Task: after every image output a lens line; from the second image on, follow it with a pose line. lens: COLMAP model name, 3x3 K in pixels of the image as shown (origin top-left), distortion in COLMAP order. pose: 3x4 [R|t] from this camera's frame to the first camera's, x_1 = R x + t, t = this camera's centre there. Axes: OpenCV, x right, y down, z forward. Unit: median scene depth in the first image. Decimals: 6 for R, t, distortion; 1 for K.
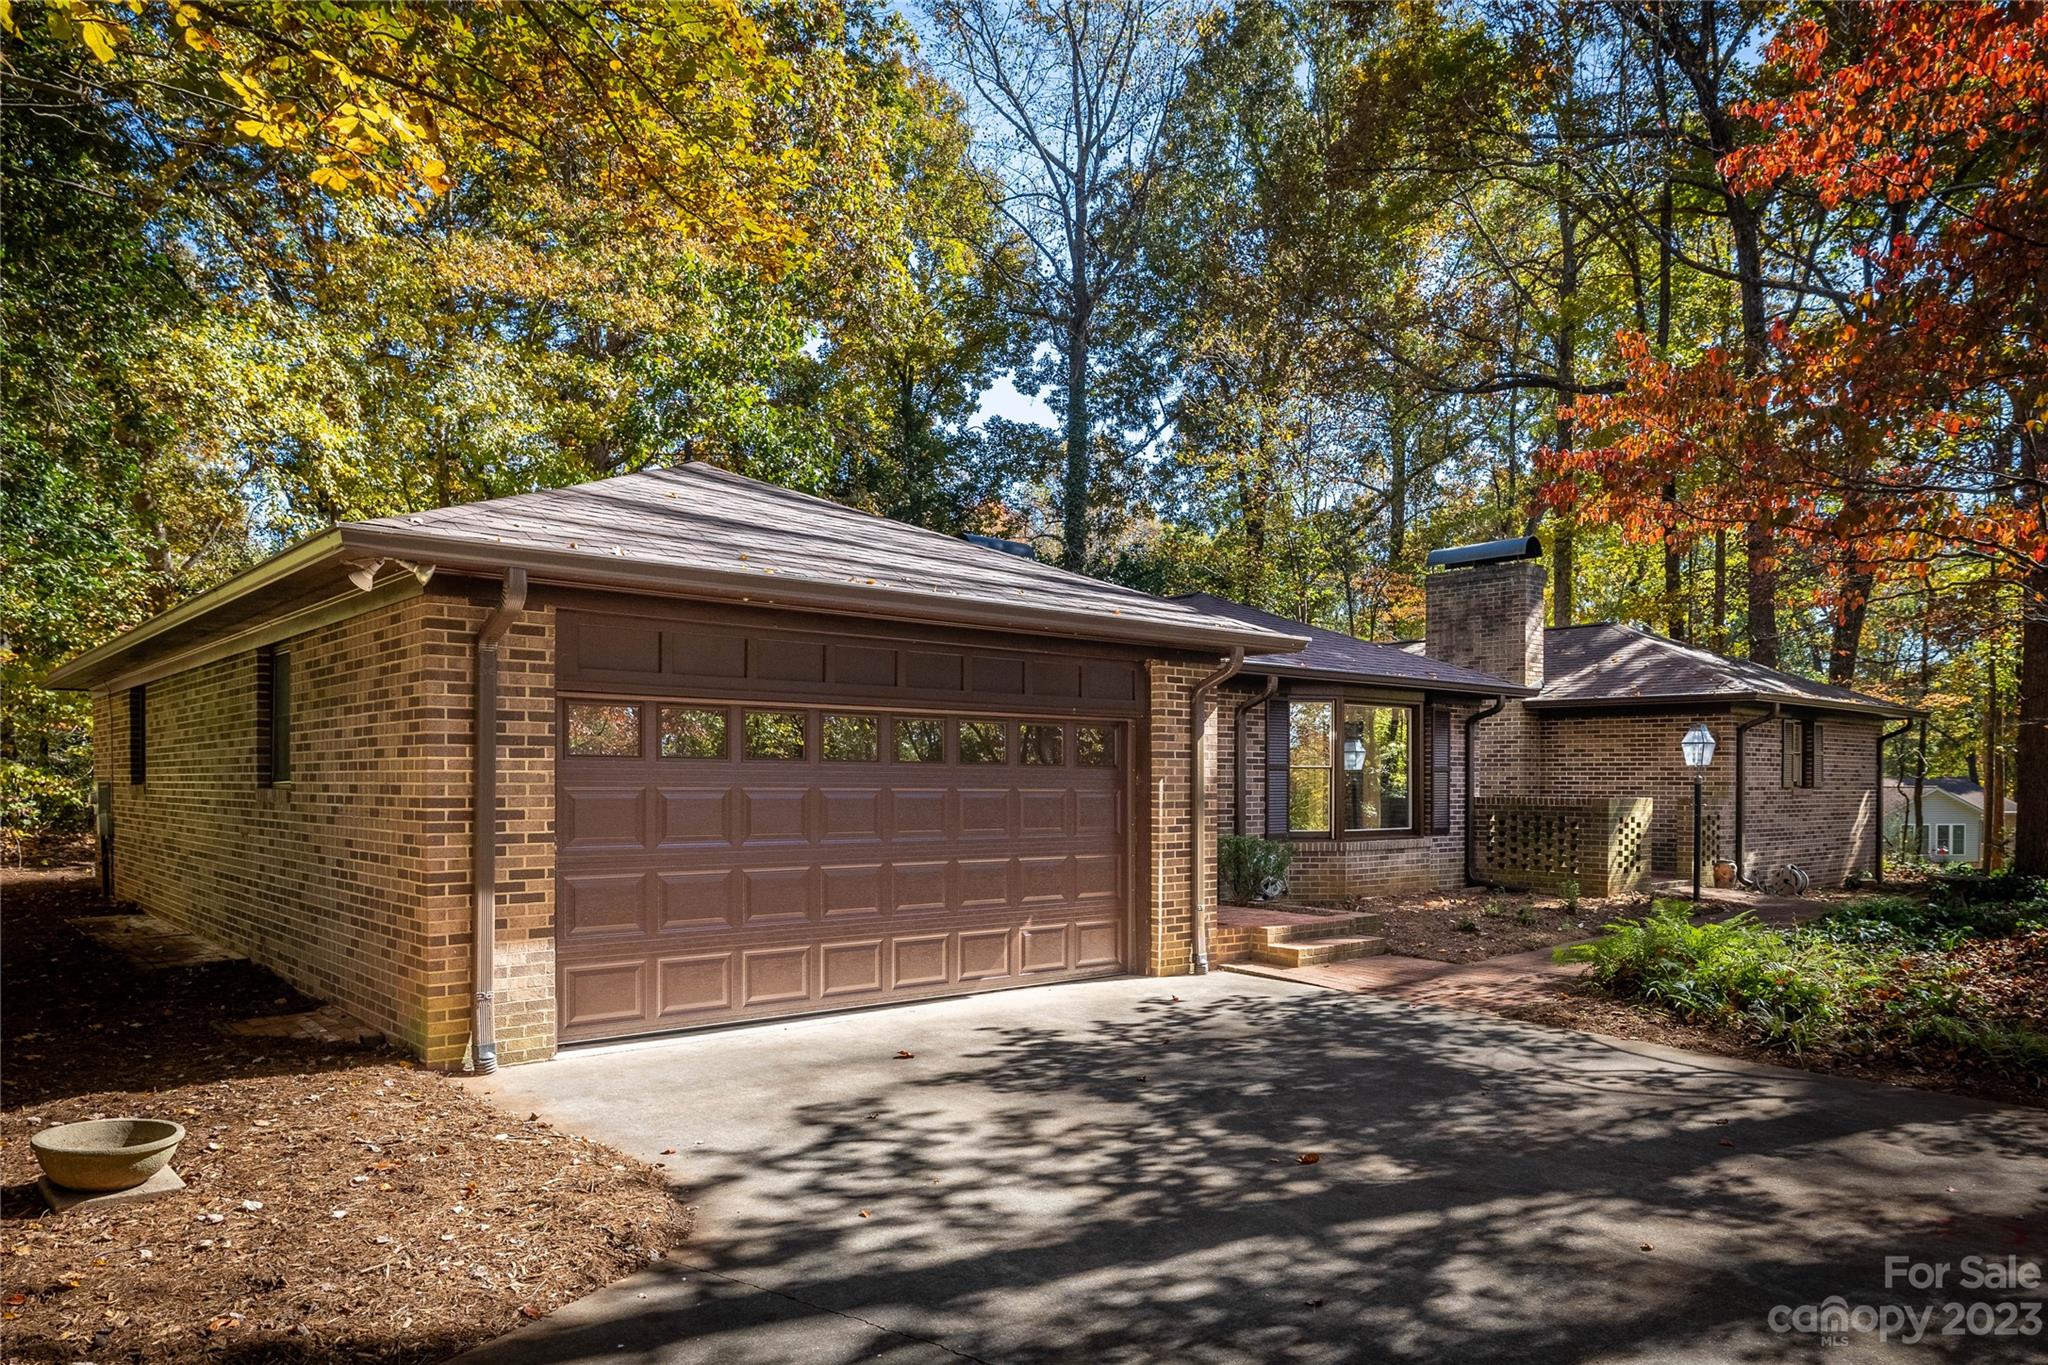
lens RADIAL K [[1170.0, 0, 1022.0], [0, 1170.0, 692.8], [0, 0, 1]] dist [0.005663, 0.000736]
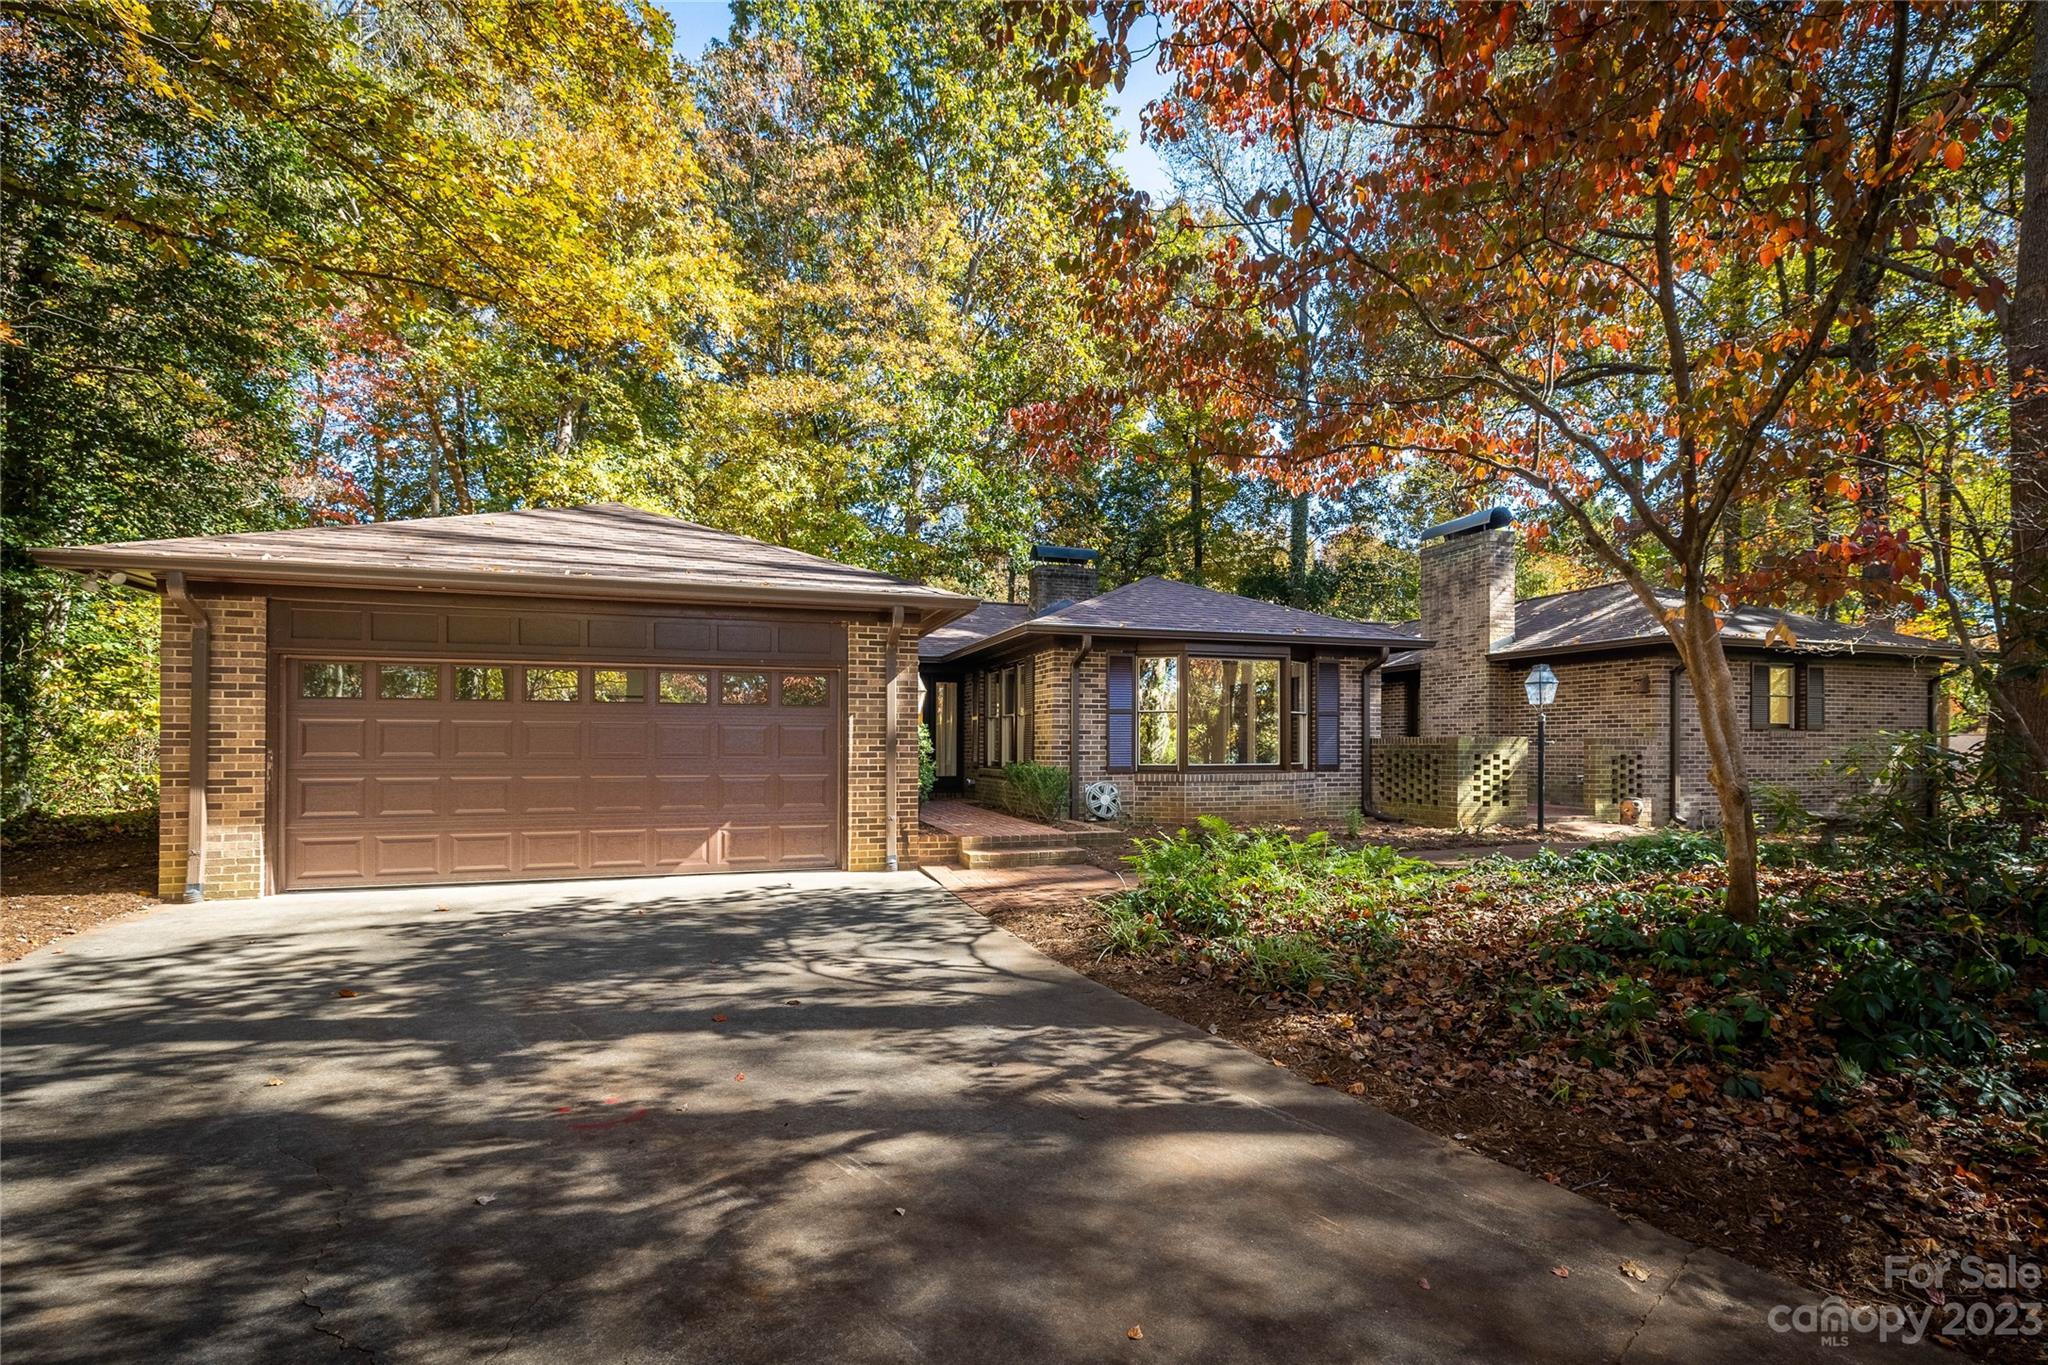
lens RADIAL K [[858.4, 0, 1030.3], [0, 858.4, 674.8], [0, 0, 1]] dist [0.001907, 0.000413]
pose [[0.946013, -0.030226, -0.322717, 0.900445], [0.029184, 0.999541, -0.008068, 0.064253], [0.322813, -0.001786, 0.946461, 0.274976]]
